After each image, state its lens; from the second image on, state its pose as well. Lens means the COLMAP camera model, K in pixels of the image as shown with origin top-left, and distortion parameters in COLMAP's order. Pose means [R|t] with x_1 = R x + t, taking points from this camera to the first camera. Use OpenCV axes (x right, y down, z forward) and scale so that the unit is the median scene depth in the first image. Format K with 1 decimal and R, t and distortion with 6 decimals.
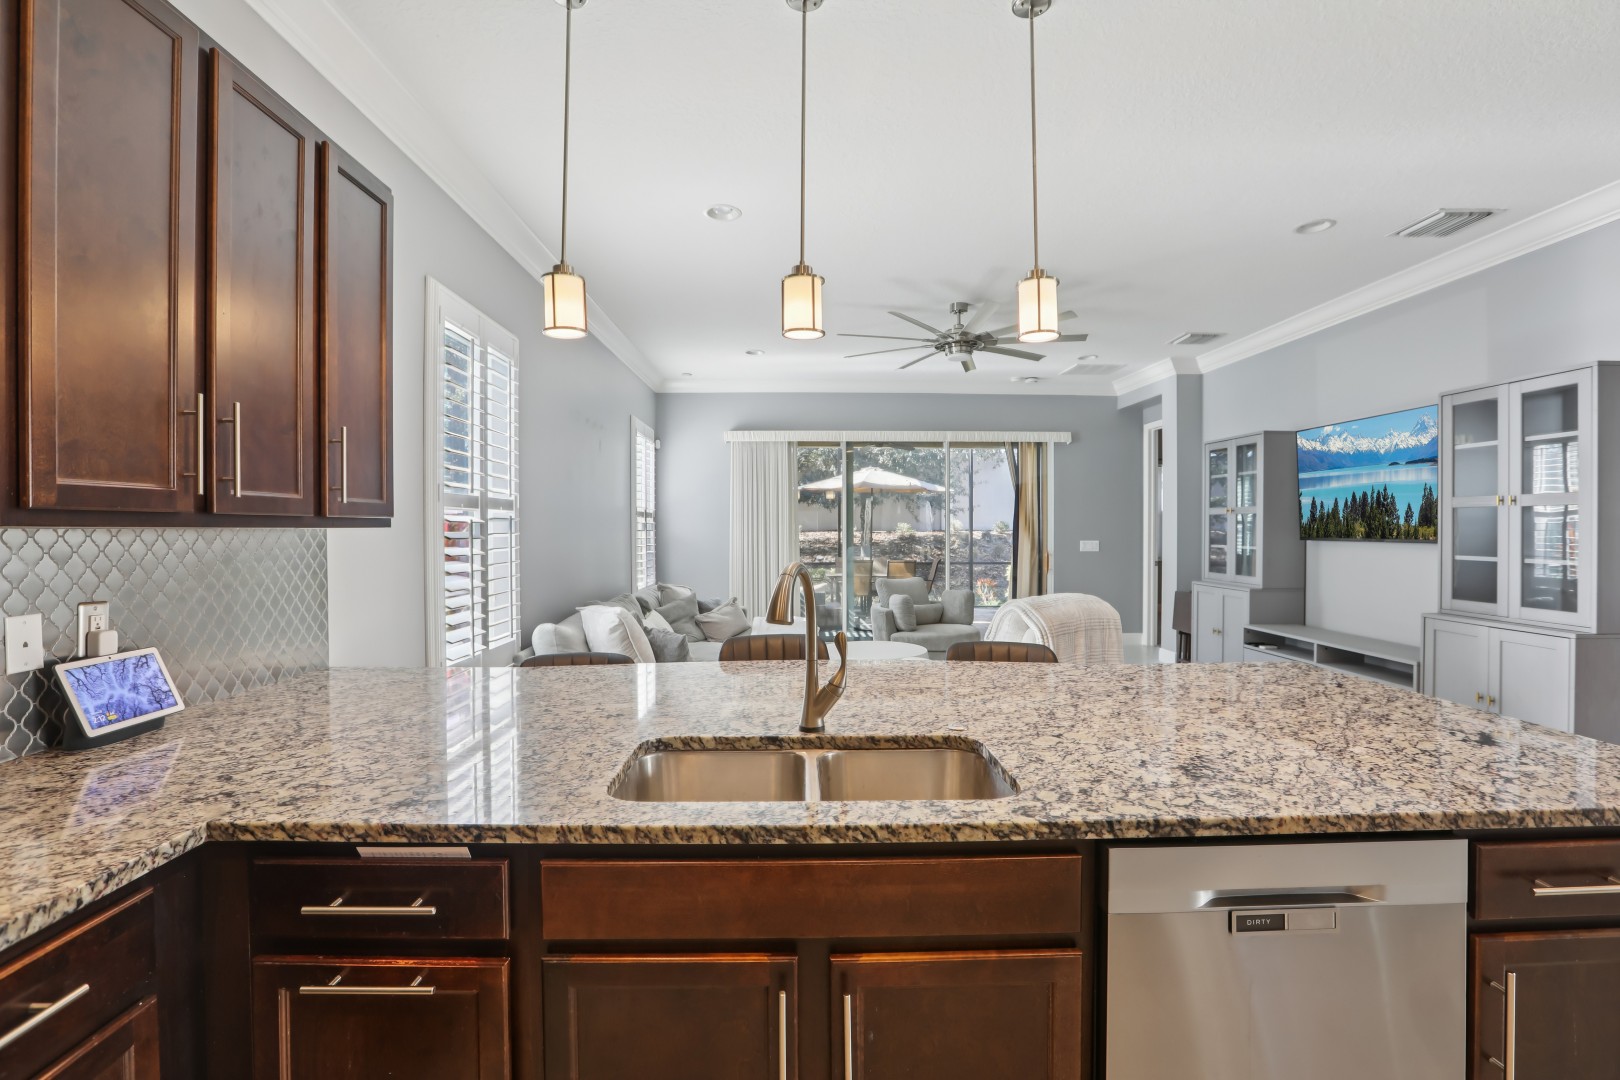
lens RADIAL K [[734.3, 0, 812.9], [0, 734.3, 531.4], [0, 0, 1]] dist [-0.021249, 0.000779]
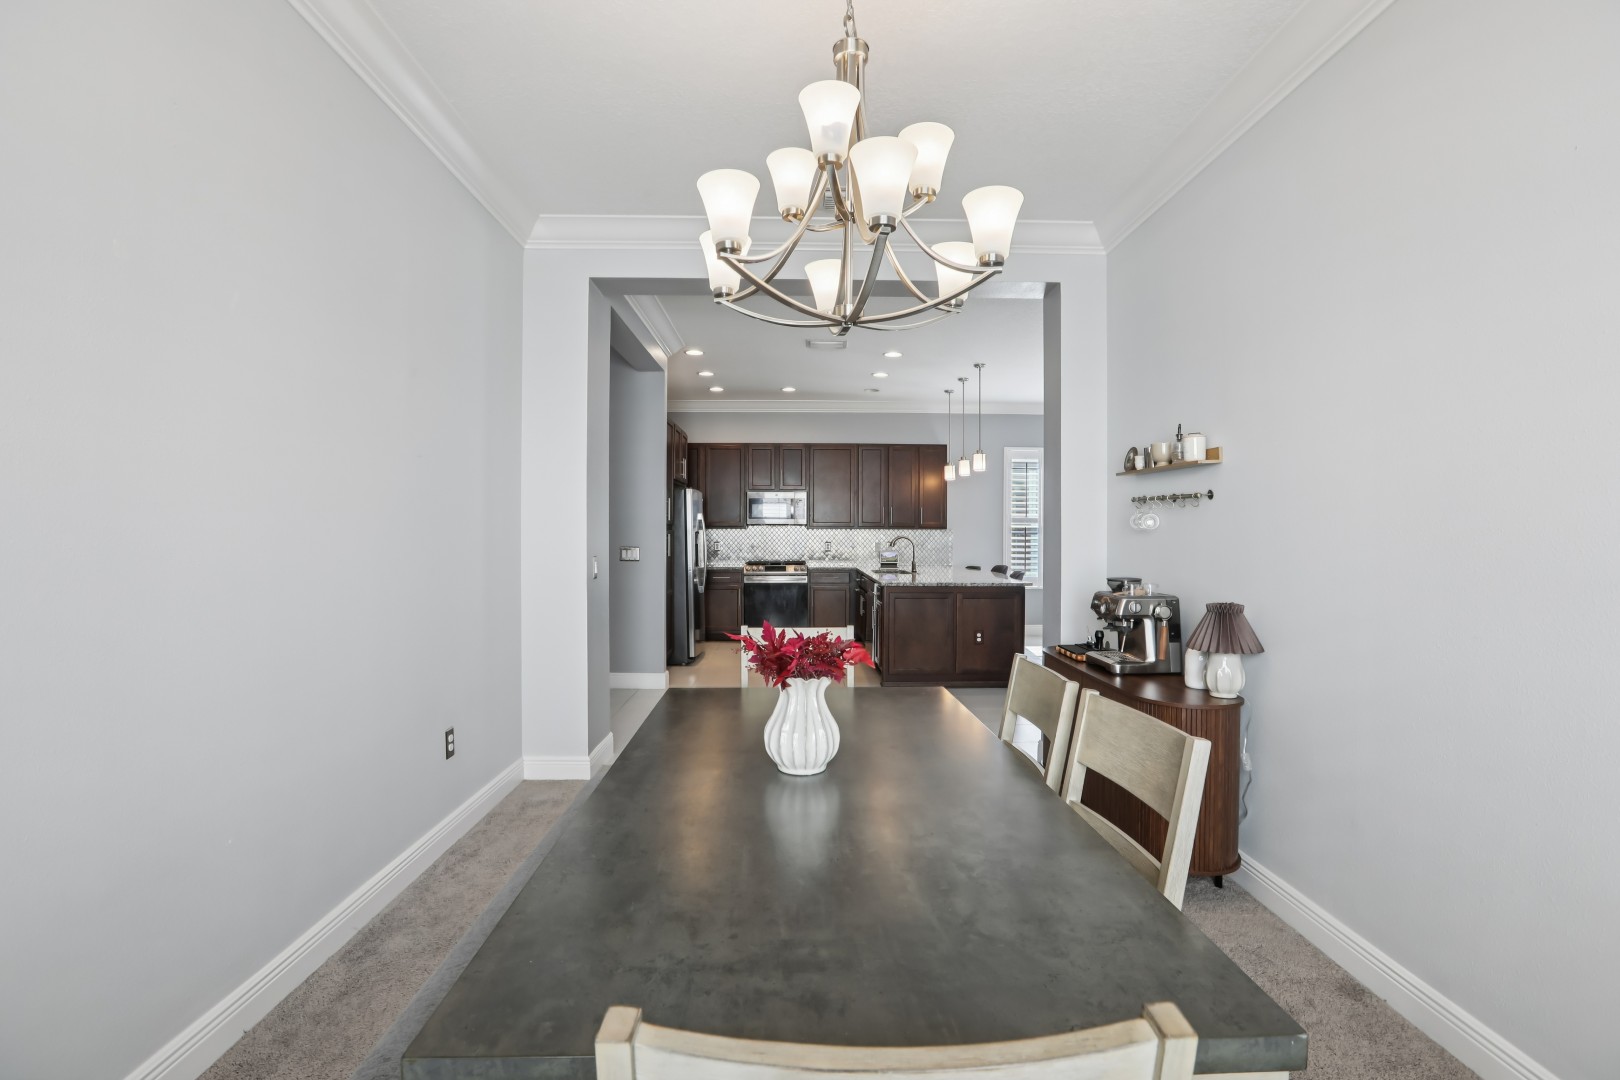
lens RADIAL K [[734.3, 0, 812.9], [0, 734.3, 531.4], [0, 0, 1]] dist [-0.021249, 0.000779]
pose [[0.020519, 0.003370, -0.999784, 1.968113], [-0.011902, 0.999924, 0.003126, 0.001024], [0.999719, 0.011835, 0.020558, 0.102622]]
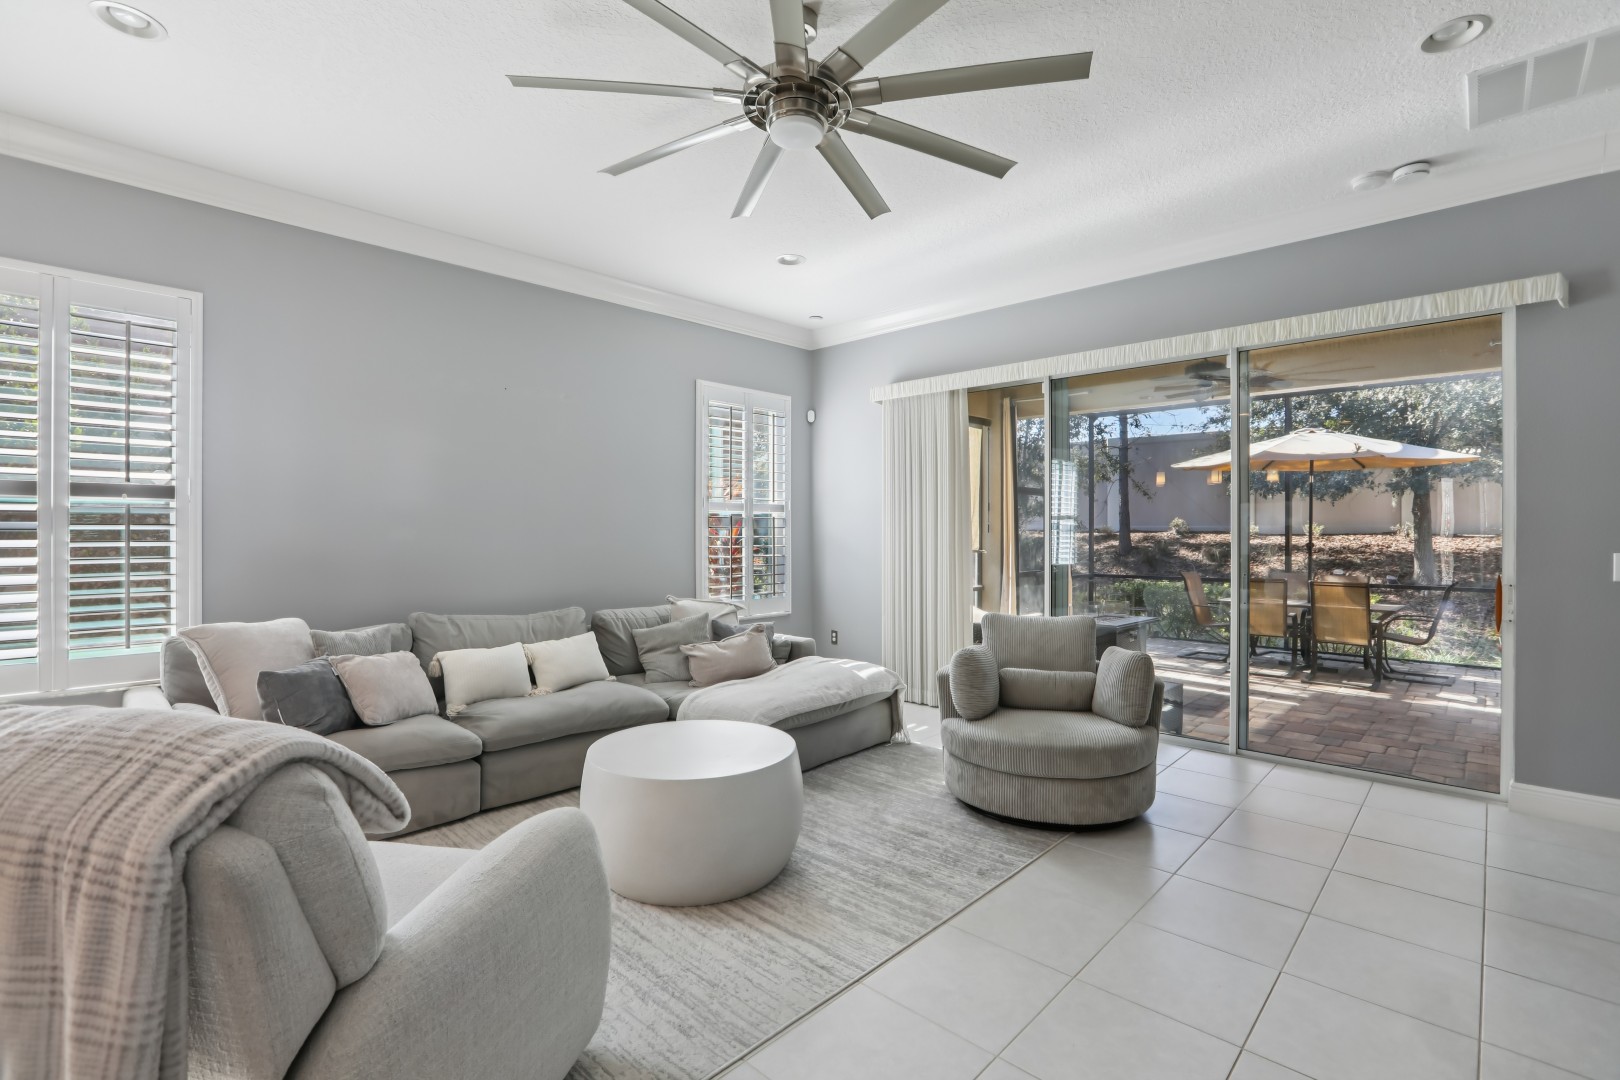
lens RADIAL K [[718.5, 0, 813.8], [0, 718.5, 530.1], [0, 0, 1]] dist [-0.022408, 0.000167]
pose [[0.697488, 0.004799, -0.716580, 0.705855], [-0.005250, 0.999985, 0.001587, 0.003135], [0.716577, 0.002655, 0.697503, 0.962589]]
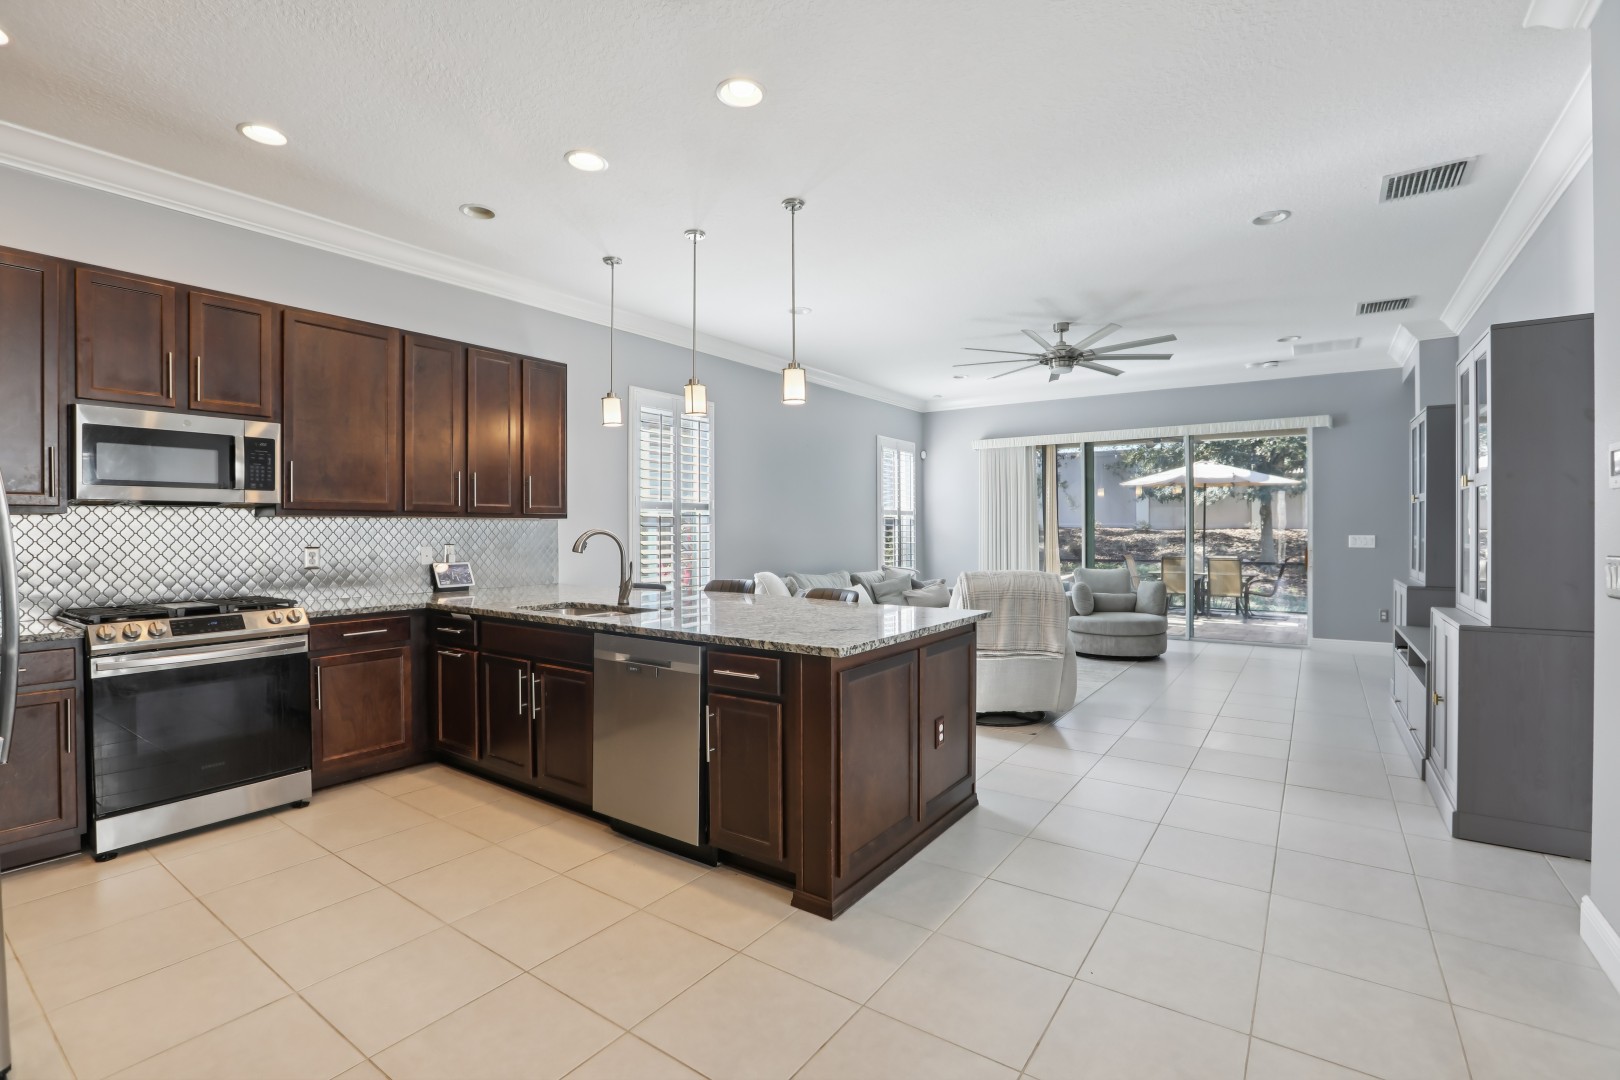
lens RADIAL K [[734.3, 0, 812.9], [0, 734.3, 531.4], [0, 0, 1]] dist [-0.021249, 0.000779]
pose [[0.804798, 0.002796, -0.593542, 0.767857], [-0.002965, 0.999995, 0.000690, 0.017515], [0.593541, 0.001204, 0.804803, -0.198710]]
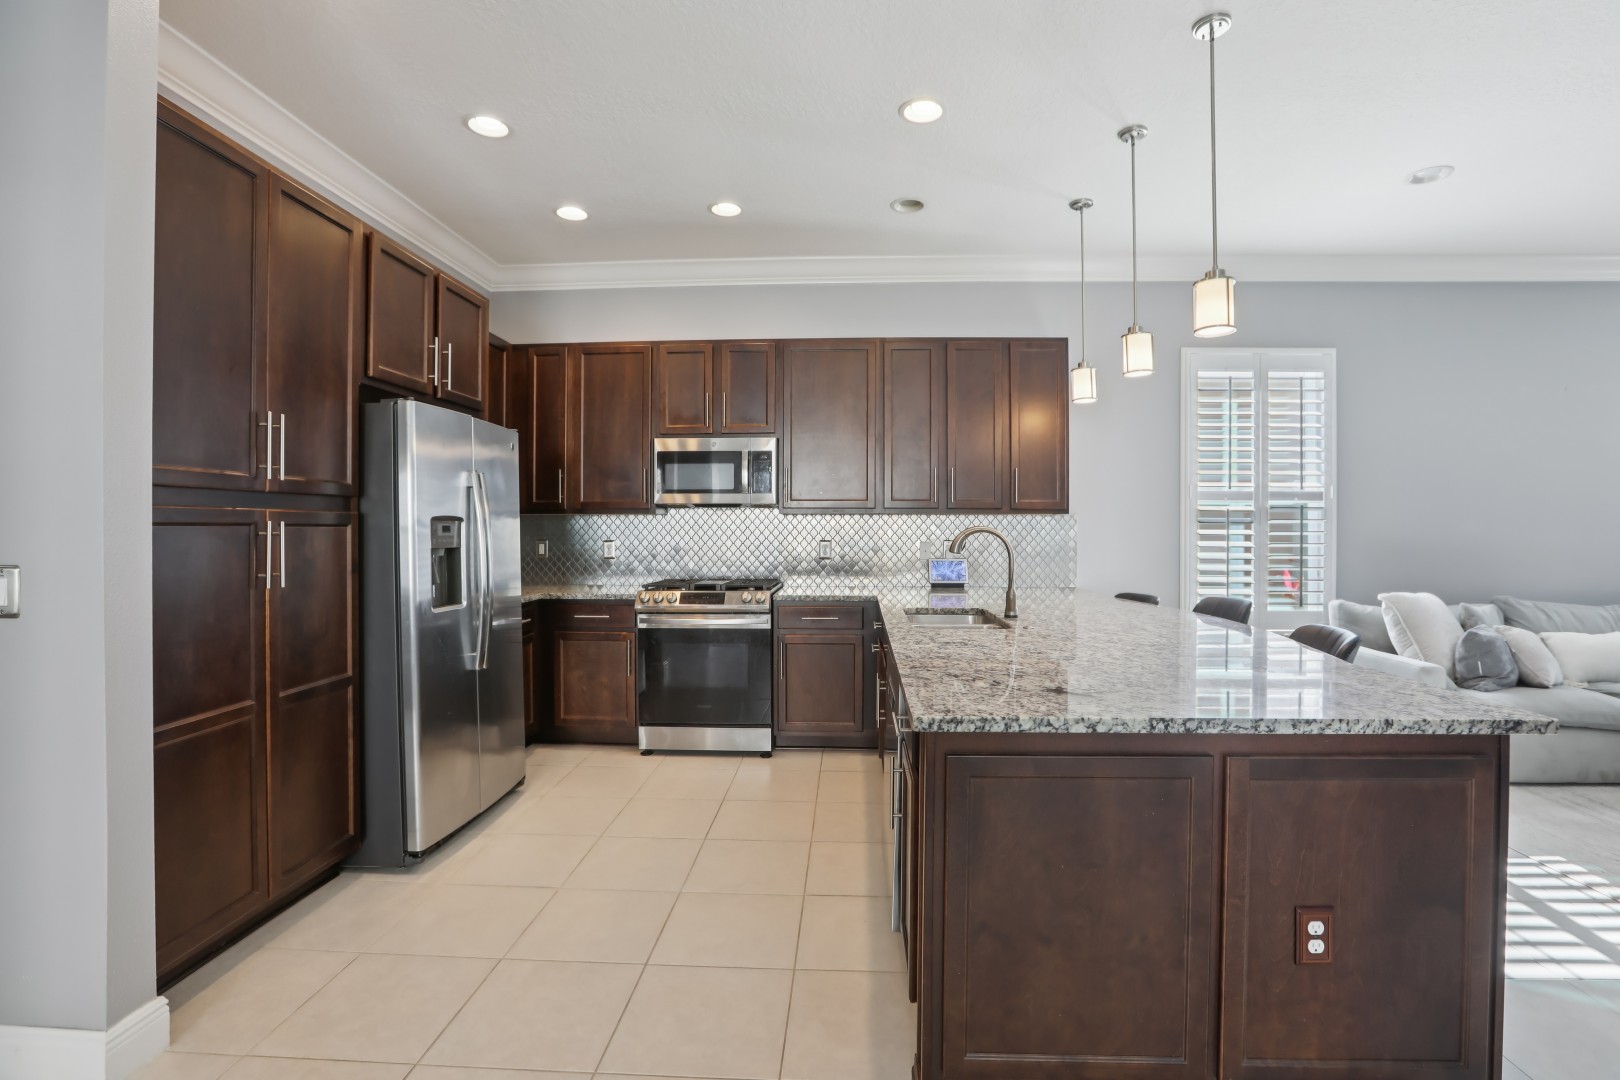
lens RADIAL K [[743.8, 0, 818.5], [0, 743.8, 526.4], [0, 0, 1]] dist [-0.028142, 0.001546]
pose [[-0.051233, 0.003782, -0.998680, 0.813776], [-0.008003, 0.999959, 0.004198, 0.014259], [0.998655, 0.008207, -0.051201, 0.249617]]
